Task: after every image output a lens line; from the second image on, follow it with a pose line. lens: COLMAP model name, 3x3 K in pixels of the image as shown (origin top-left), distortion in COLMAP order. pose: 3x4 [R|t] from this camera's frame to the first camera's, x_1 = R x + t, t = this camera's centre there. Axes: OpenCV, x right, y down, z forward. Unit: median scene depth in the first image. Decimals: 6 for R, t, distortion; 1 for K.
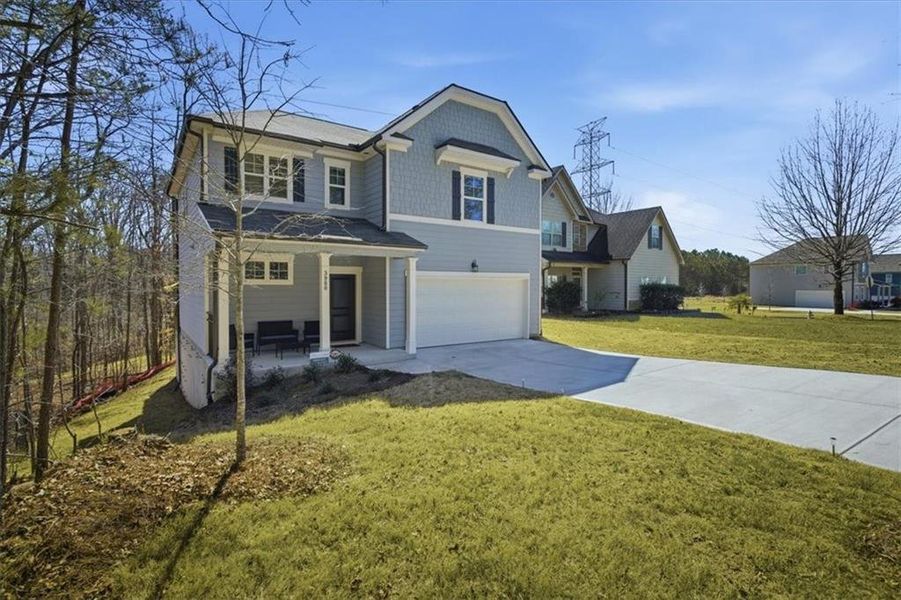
lens RADIAL K [[427.0, 0, 446.8], [0, 427.0, 290.4], [0, 0, 1]] dist [0.000035, -0.000008]
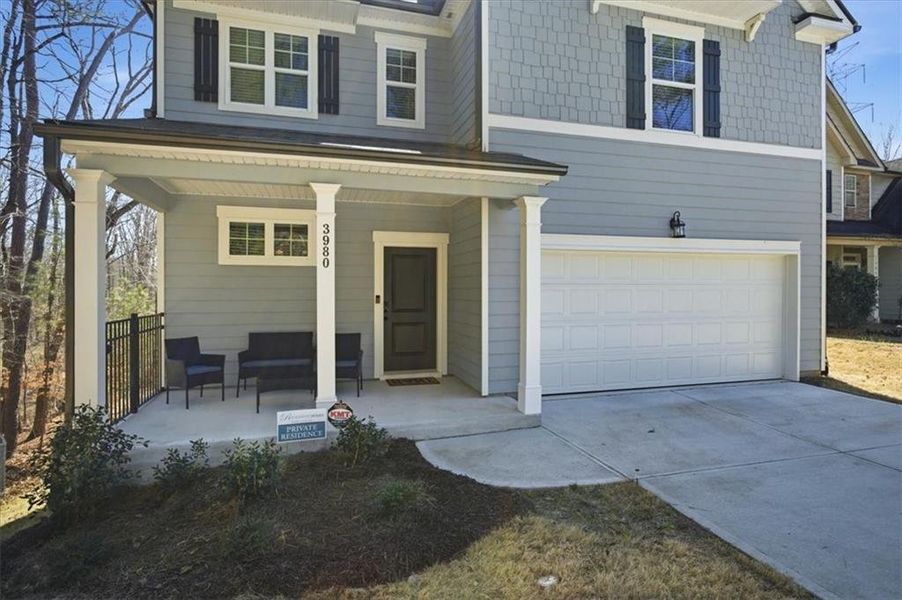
lens RADIAL K [[479.1, 0, 455.4], [0, 479.1, 291.3], [0, 0, 1]] dist [-0.005419, -0.000562]
pose [[0.947222, -0.001452, -0.320575, 0.003063], [-0.000729, 0.999977, -0.006685, 0.020605], [0.320578, 0.006566, 0.947199, 0.429667]]
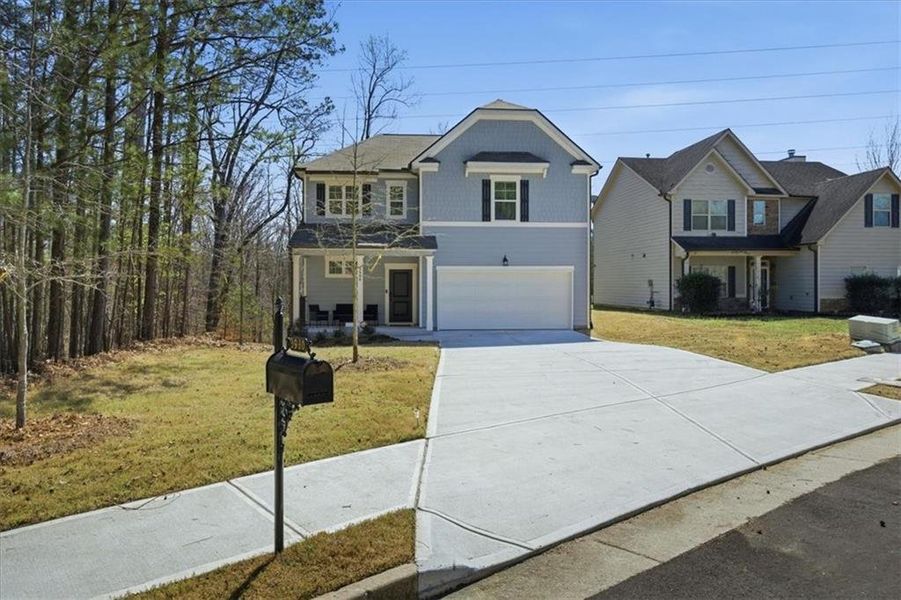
lens RADIAL K [[609.4, 0, 456.7], [0, 609.4, 286.3], [0, 0, 1]] dist [0.003558, 0.000466]
pose [[0.868283, 0.000404, -0.496069, 0.774604], [-0.003783, 0.999976, -0.005807, 0.021314], [0.496054, 0.006919, 0.868264, -0.477709]]
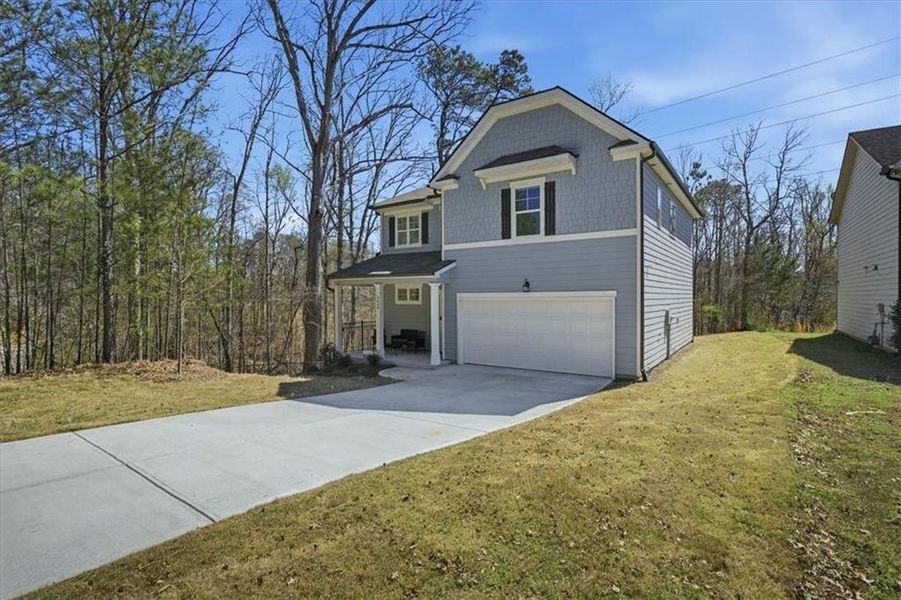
lens RADIAL K [[438.4, 0, 462.0], [0, 438.4, 300.0], [0, 0, 1]] dist [0.000984, -0.000005]
pose [[0.365210, 0.002667, -0.930921, 0.913020], [-0.004986, 0.999987, 0.000909, -0.026824], [0.930912, 0.004310, 0.365219, 0.542776]]
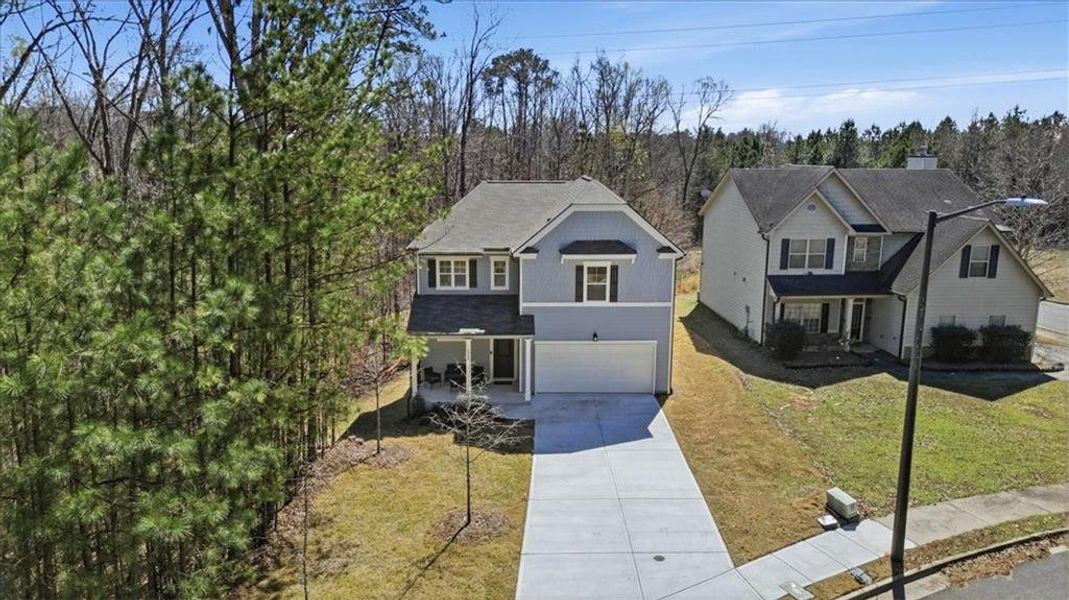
lens RADIAL K [[714.0, 0, 534.5], [0, 714.0, 300.0], [0, 0, 1]] dist [0.097297, -0.115132]
pose [[0.838131, 0.109743, -0.534316, 1.072918], [-0.009681, 0.982390, 0.186588, -0.576761], [0.545384, -0.151213, 0.824434, -0.872092]]
